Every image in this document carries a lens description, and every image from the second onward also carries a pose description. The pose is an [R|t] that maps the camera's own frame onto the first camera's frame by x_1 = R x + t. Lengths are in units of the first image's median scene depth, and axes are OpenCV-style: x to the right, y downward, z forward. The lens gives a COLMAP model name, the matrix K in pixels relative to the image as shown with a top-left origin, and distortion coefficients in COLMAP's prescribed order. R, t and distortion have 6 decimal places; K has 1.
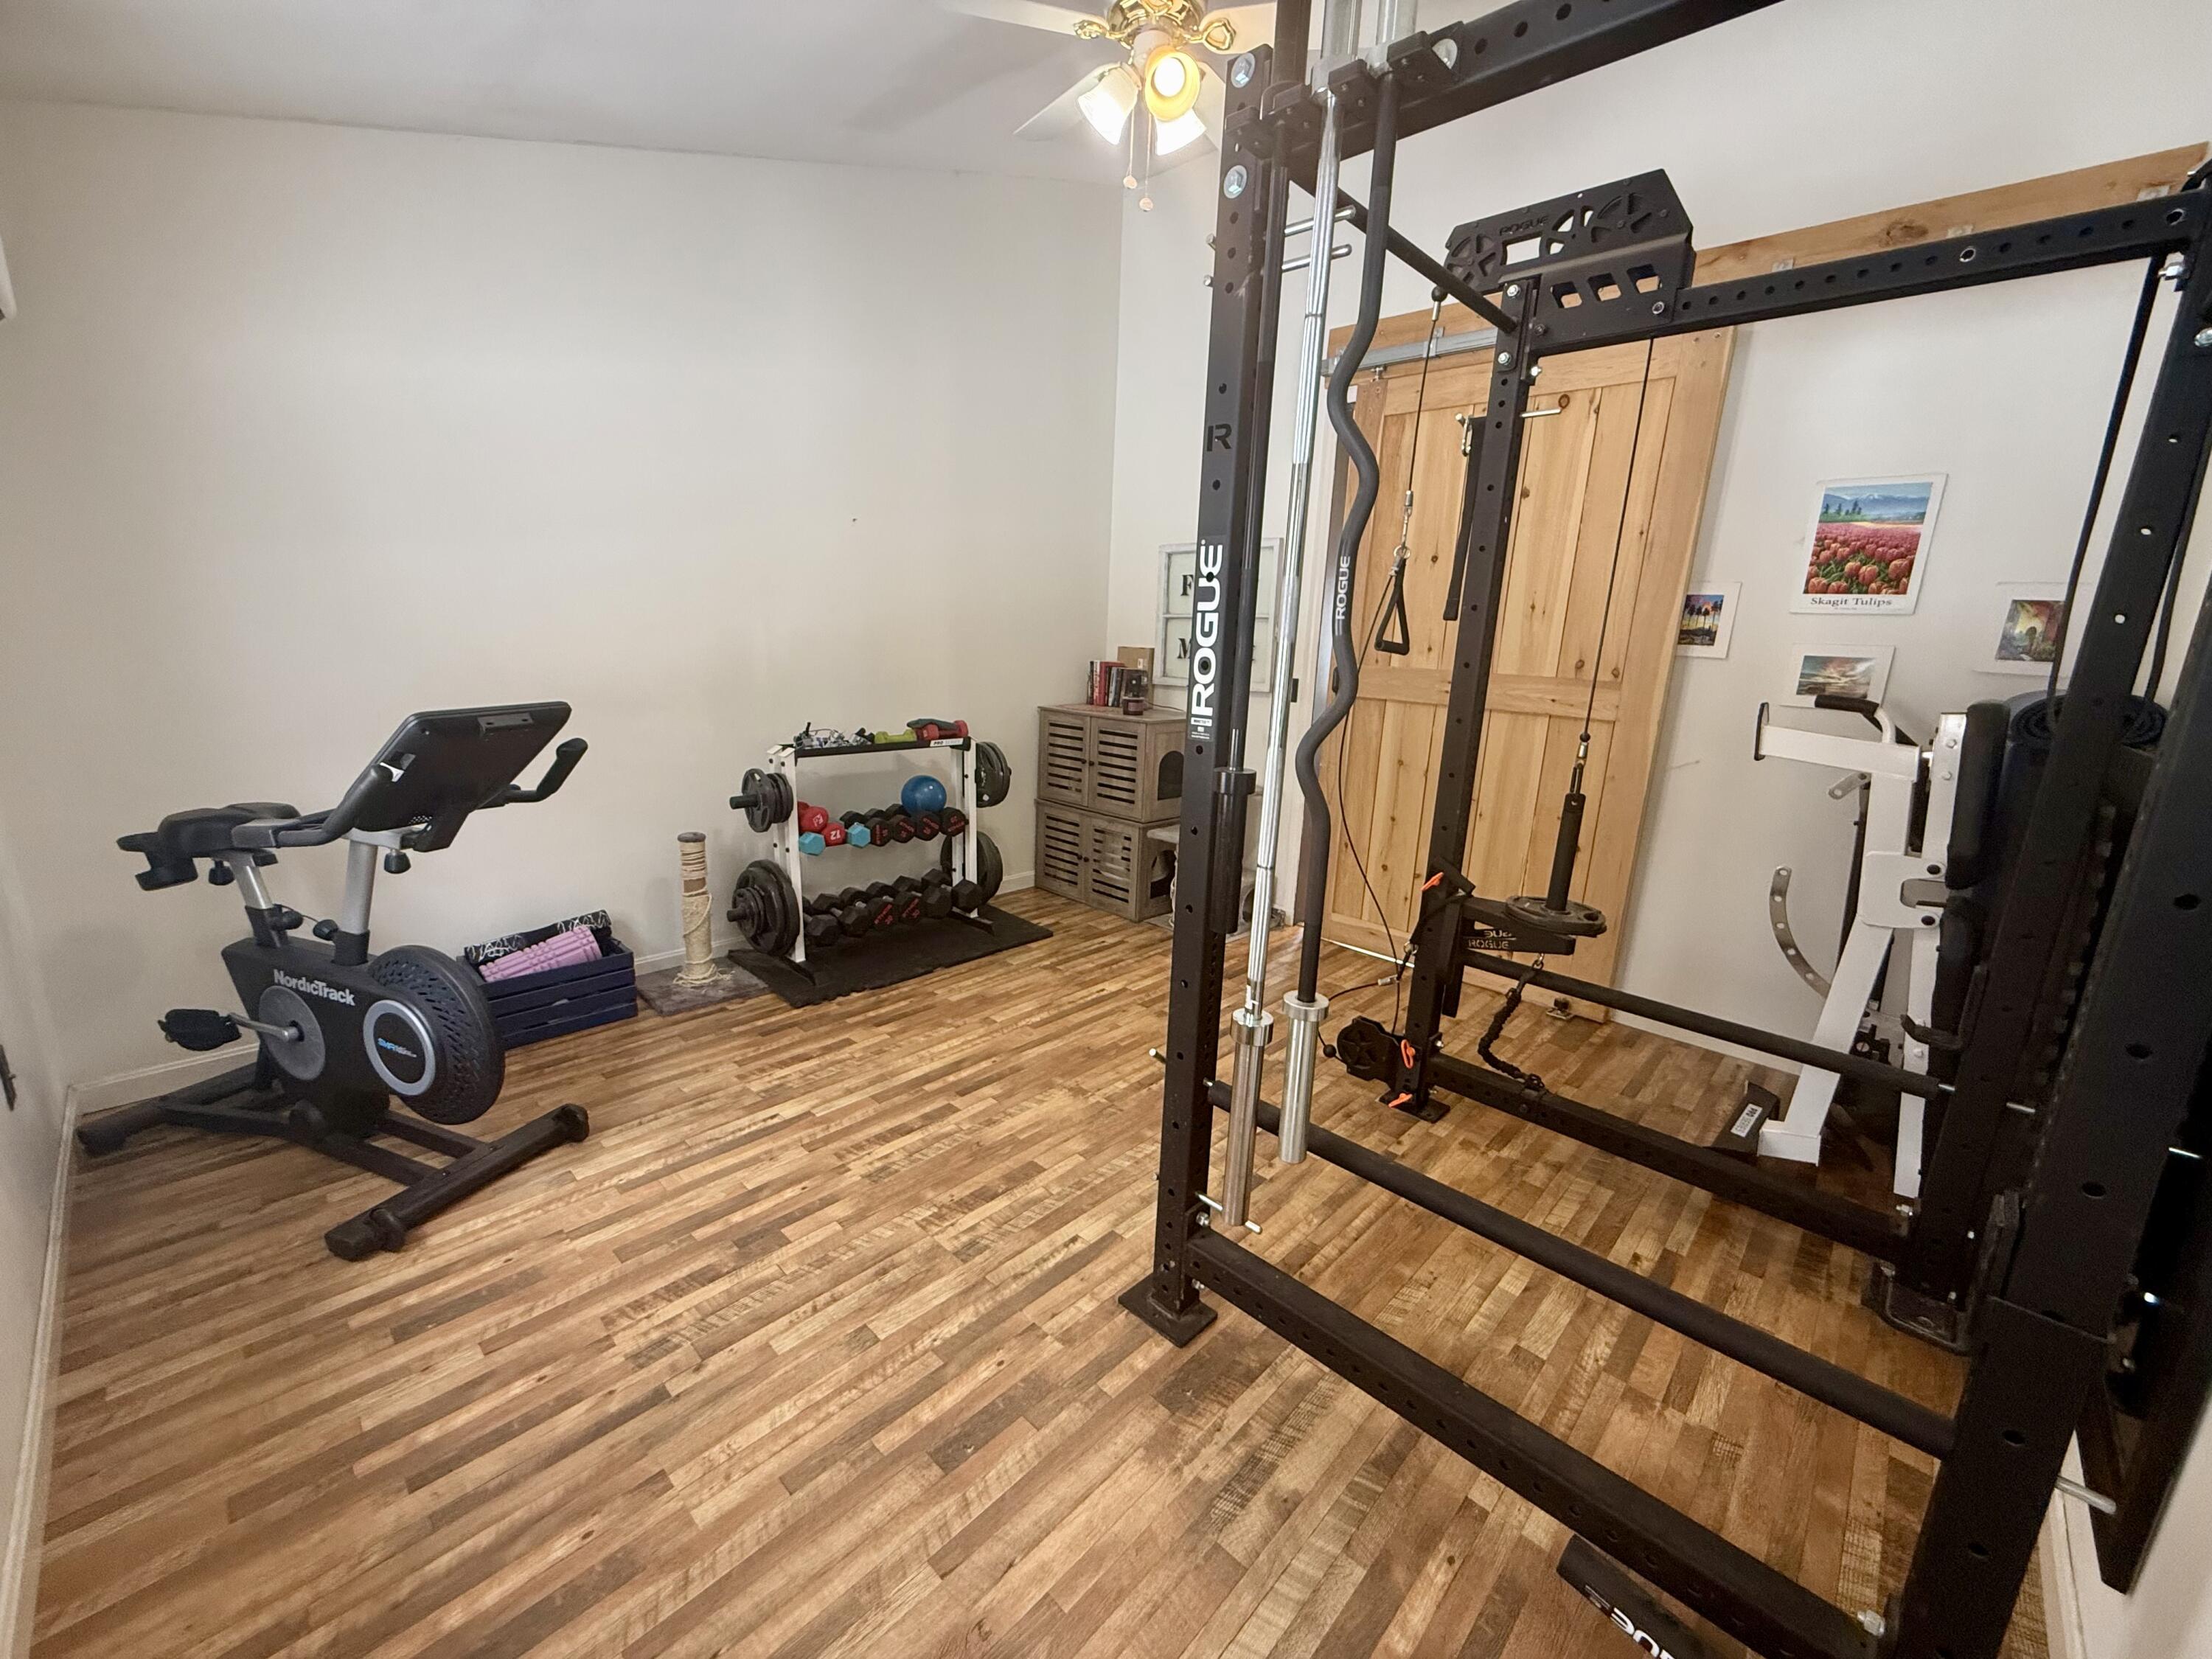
lens RADIAL K [[881.4, 0, 1101.4], [0, 881.4, 832.4], [0, 0, 1]] dist [-0.000132, 0.000167]
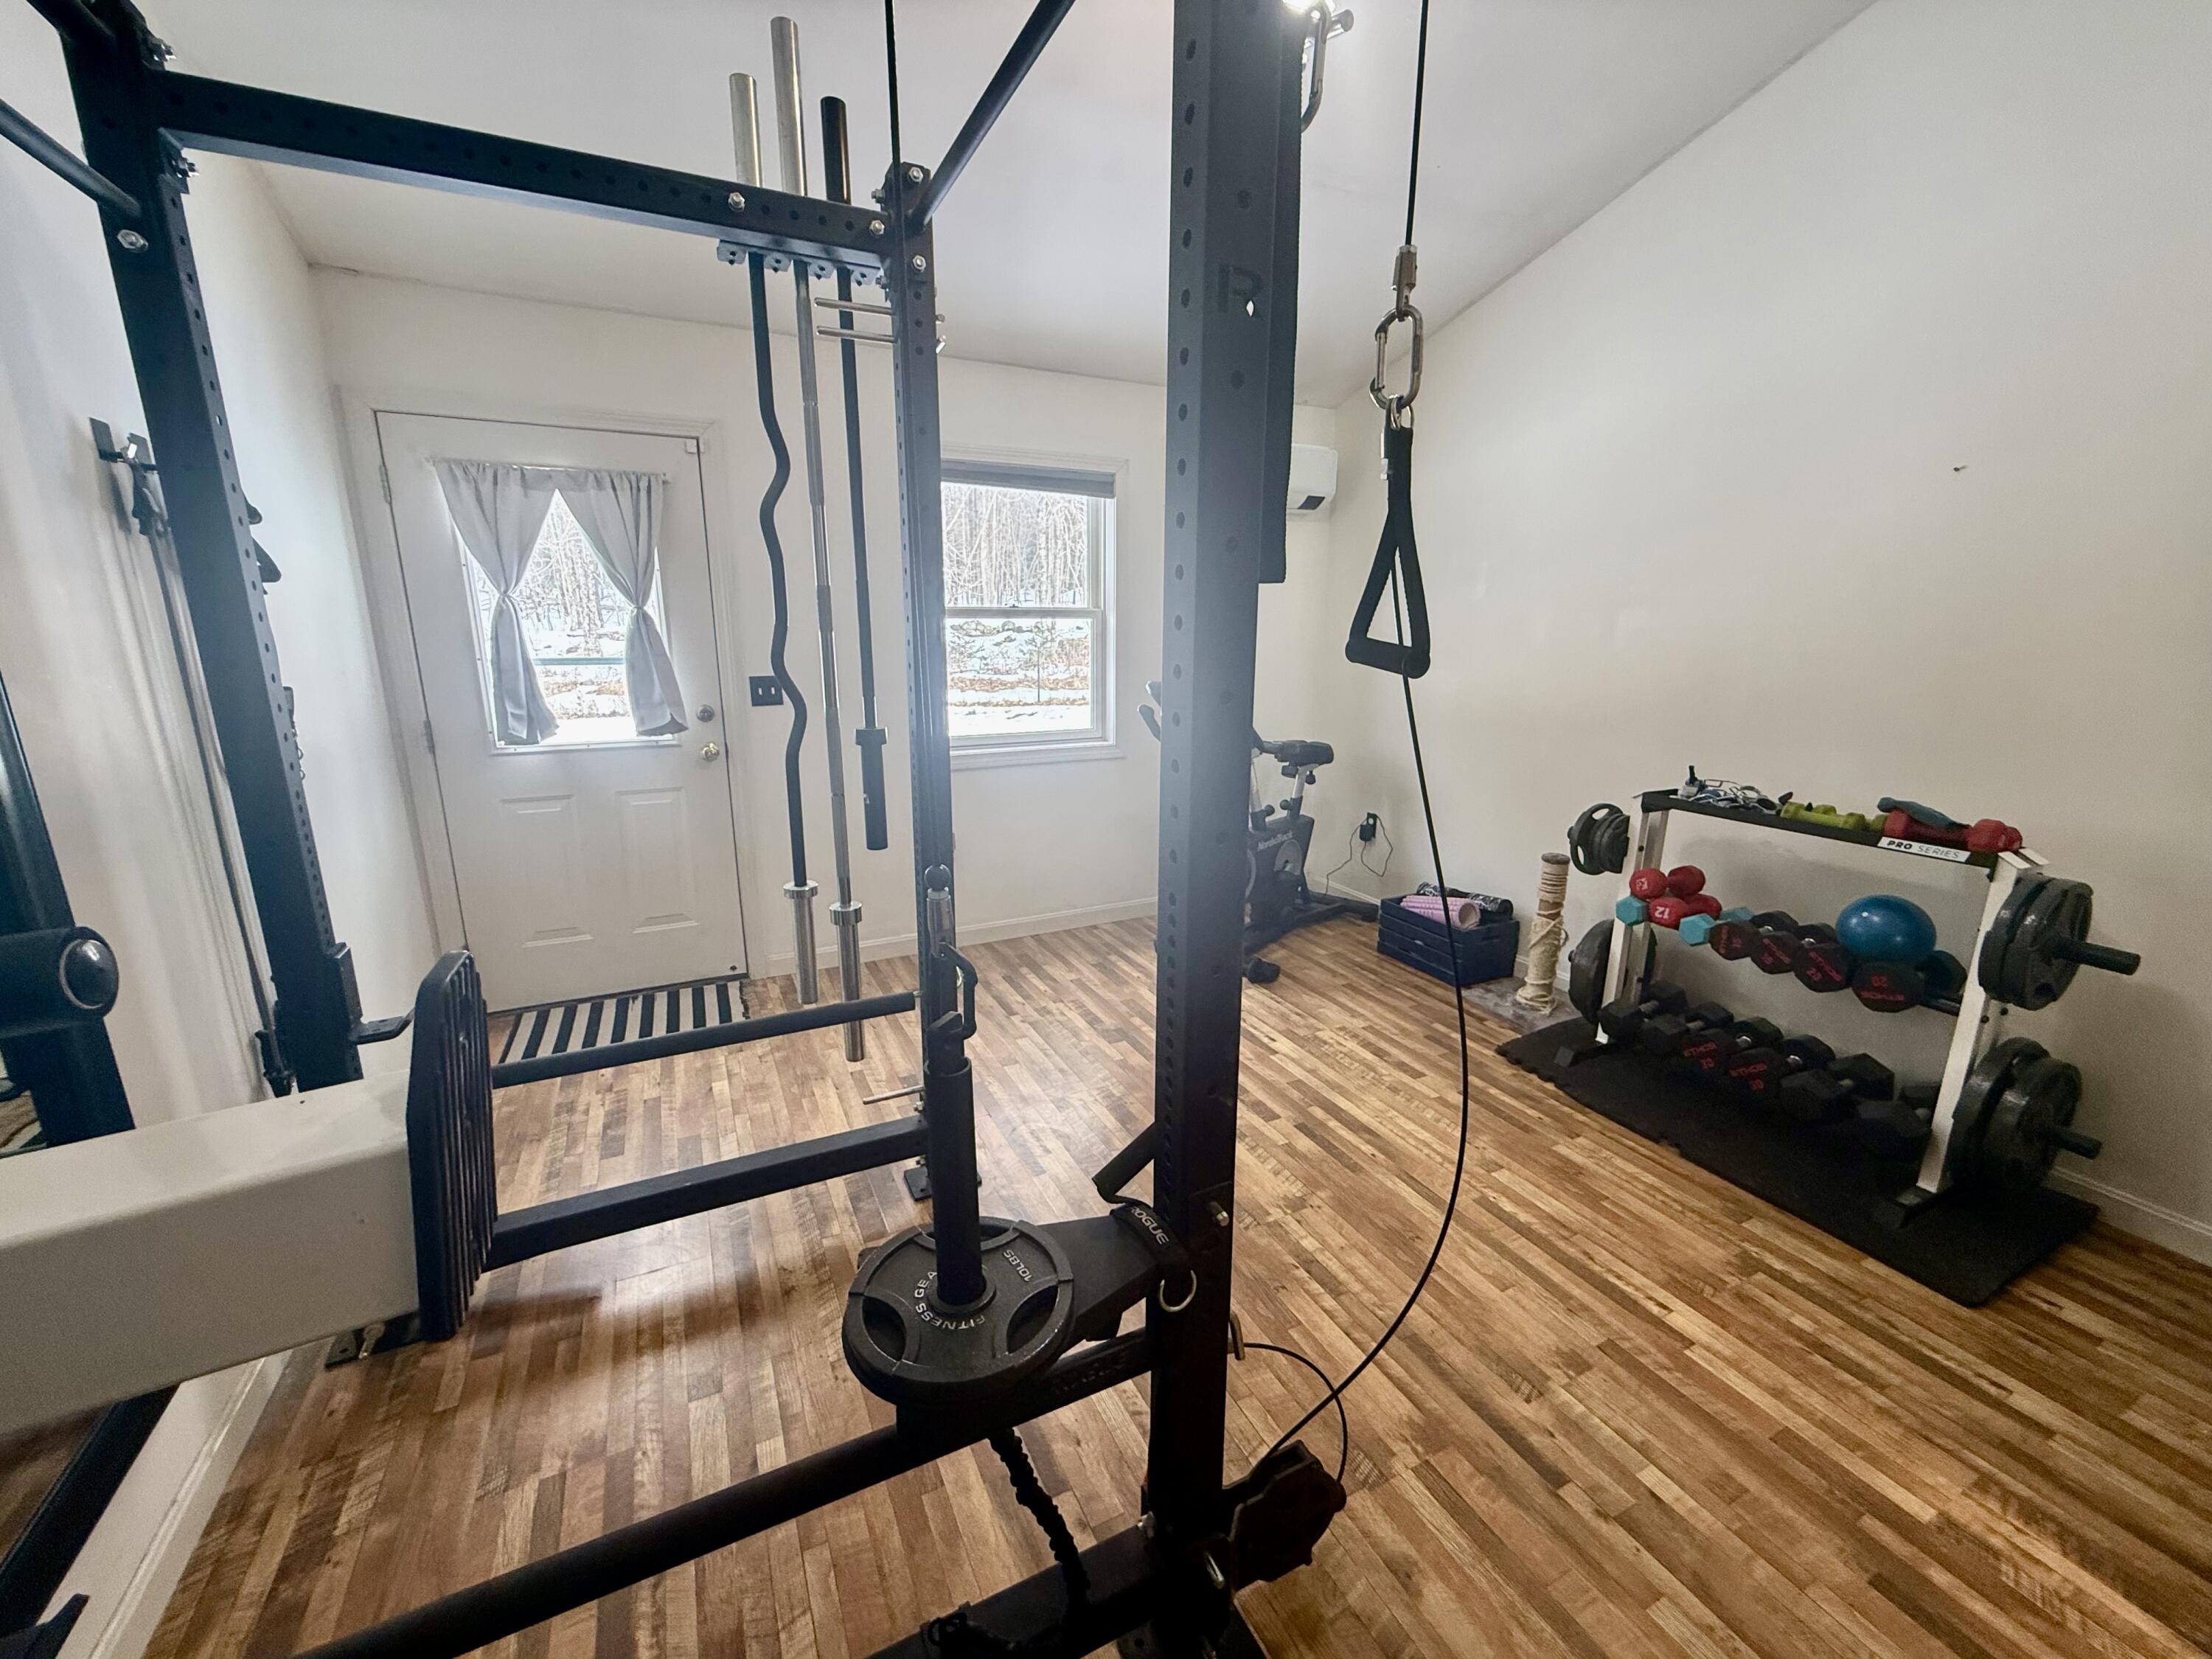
lens RADIAL K [[881.4, 0, 1100.7], [0, 881.4, 831.2], [0, 0, 1]] dist [-0.000132, 0.000167]
pose [[-0.343724, 0.179829, -0.921692, 0.535320], [-0.229128, 0.935769, 0.268023, -0.149705], [0.910689, 0.303311, -0.280443, 0.716043]]
